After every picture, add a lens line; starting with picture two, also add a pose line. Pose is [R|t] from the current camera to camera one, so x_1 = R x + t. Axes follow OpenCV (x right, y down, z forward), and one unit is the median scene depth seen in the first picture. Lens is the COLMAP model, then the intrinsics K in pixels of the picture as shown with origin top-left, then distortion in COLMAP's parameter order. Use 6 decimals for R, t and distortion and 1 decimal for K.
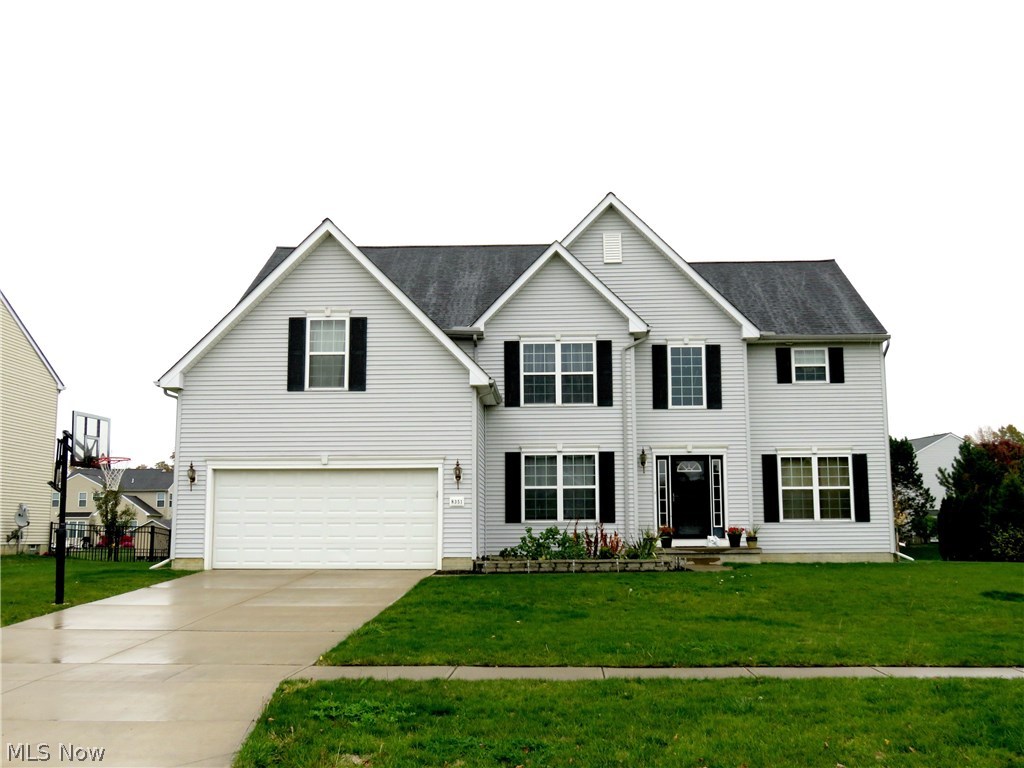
lens RADIAL K [[1087.8, 0, 512.0], [0, 1087.8, 384.0], [0, 0, 1]] dist [-0.013876, 0.009782]
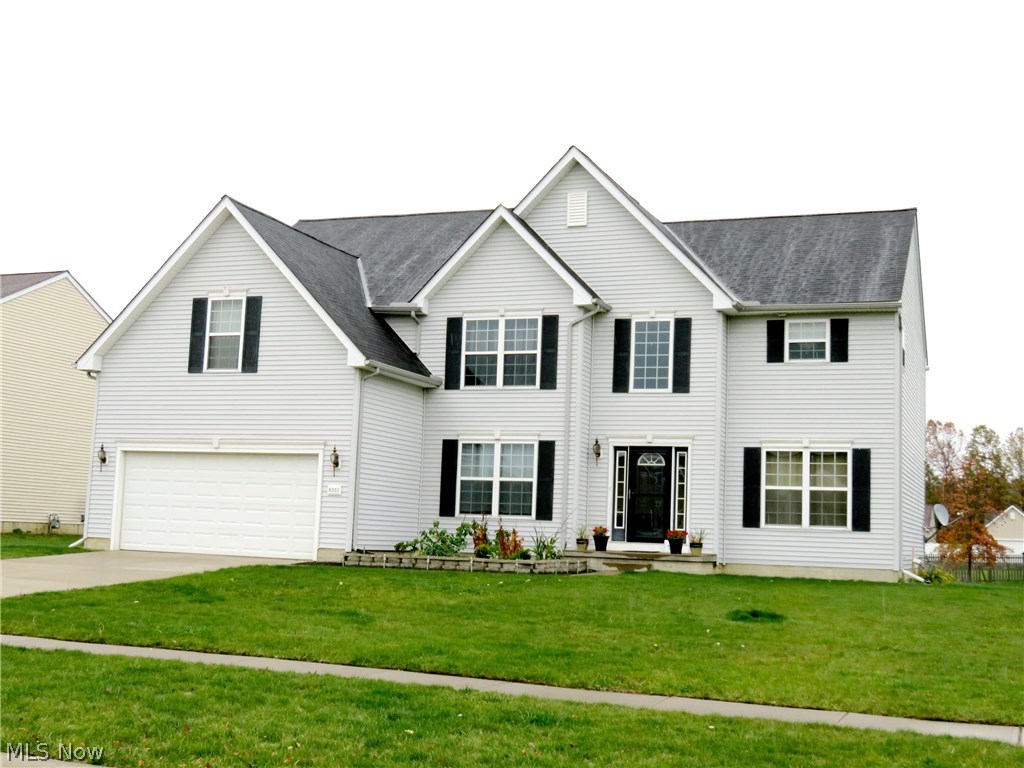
lens RADIAL K [[1288.2, 0, 512.0], [0, 1288.2, 384.0], [0, 0, 1]] dist [-0.024266, -0.022708]
pose [[0.943545, 0.001042, -0.331241, 0.404466], [0.004046, 0.999884, 0.014670, 0.000577], [0.331218, -0.015182, 0.943432, -0.000681]]
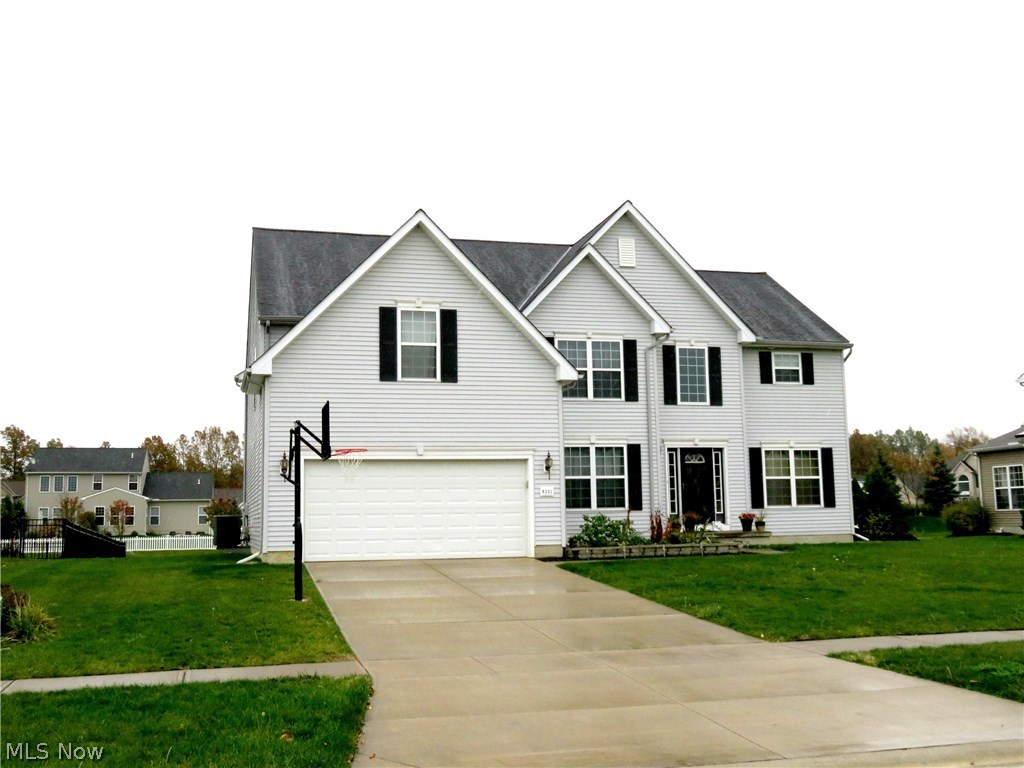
lens RADIAL K [[1087.8, 0, 512.0], [0, 1087.8, 384.0], [0, 0, 1]] dist [-0.013876, 0.009782]
pose [[0.954319, 0.024232, 0.297805, -0.343637], [-0.027367, 0.999605, 0.006363, -0.000244], [-0.297533, -0.014223, 0.954605, 0.016133]]
